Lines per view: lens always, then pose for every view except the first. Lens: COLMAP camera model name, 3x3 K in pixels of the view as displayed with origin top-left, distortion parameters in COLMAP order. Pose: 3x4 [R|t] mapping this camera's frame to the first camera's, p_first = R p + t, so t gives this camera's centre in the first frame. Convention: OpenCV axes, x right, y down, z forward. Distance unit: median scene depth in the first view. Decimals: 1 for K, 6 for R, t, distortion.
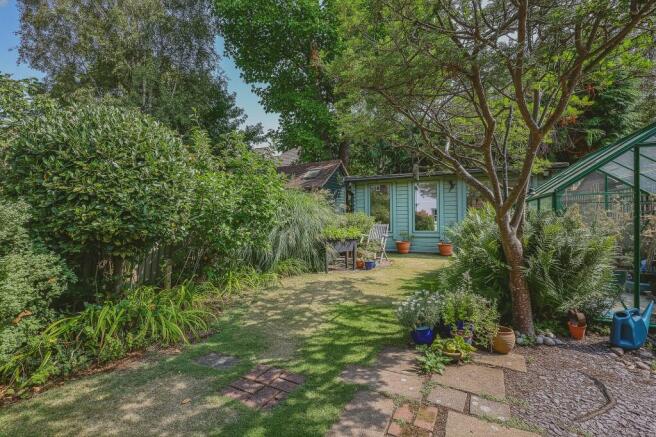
lens RADIAL K [[303.3, 0, 326.6], [0, 303.3, 218.7], [0, 0, 1]] dist [0.001160, 0.000377]
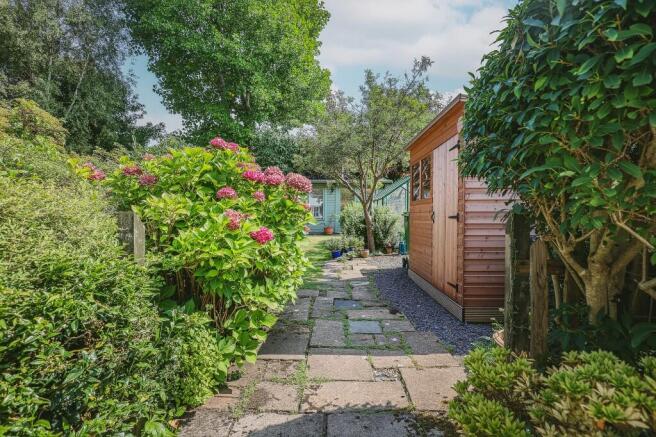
lens RADIAL K [[303.3, 0, 328.9], [0, 303.3, 218.3], [0, 0, 1]] dist [0.001160, 0.000377]
pose [[0.904779, 0.008554, 0.425795, -0.719012], [-0.009565, 0.999954, 0.000237, 0.087259], [-0.425774, -0.004287, 0.904819, -1.083100]]
